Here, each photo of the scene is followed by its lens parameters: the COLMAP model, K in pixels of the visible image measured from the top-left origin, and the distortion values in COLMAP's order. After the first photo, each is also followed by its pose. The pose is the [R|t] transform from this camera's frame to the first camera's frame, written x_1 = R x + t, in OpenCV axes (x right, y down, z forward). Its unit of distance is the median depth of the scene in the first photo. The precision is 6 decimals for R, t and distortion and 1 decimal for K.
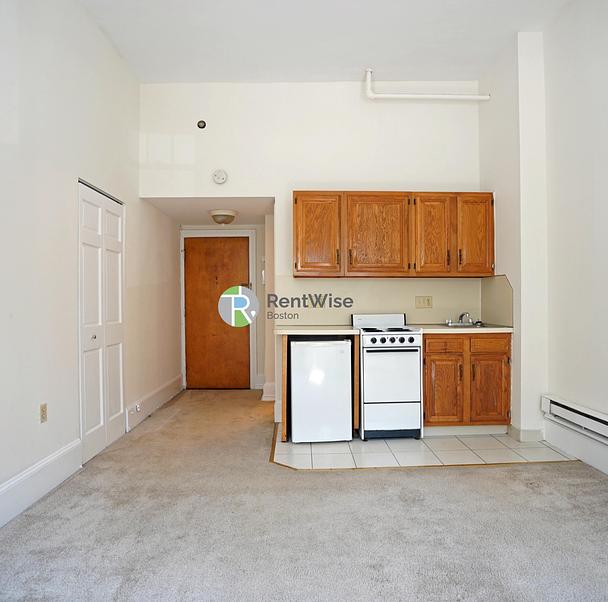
lens RADIAL K [[450.8, 0, 304.0], [0, 450.8, 301.0], [0, 0, 1]] dist [-0.082063, 0.044398]
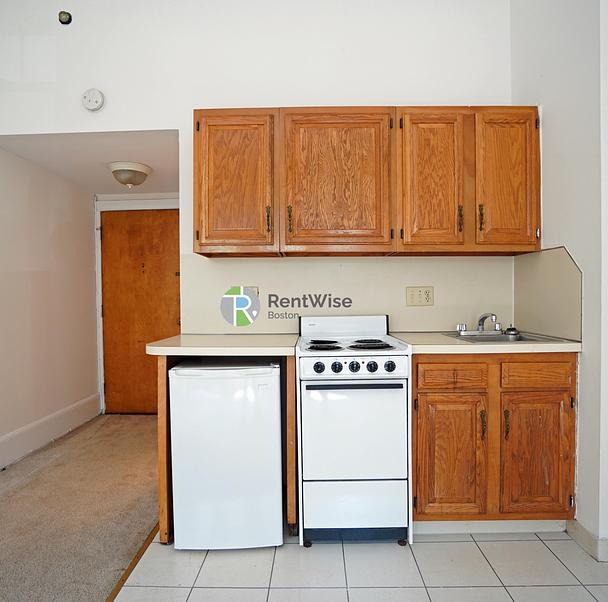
lens RADIAL K [[450.8, 0, 304.0], [0, 450.8, 301.0], [0, 0, 1]] dist [-0.082063, 0.044398]
pose [[0.999520, -0.003670, -0.030754, 0.138860], [0.003985, 0.999940, 0.010198, 0.002403], [0.030715, -0.010316, 0.999475, 0.418381]]
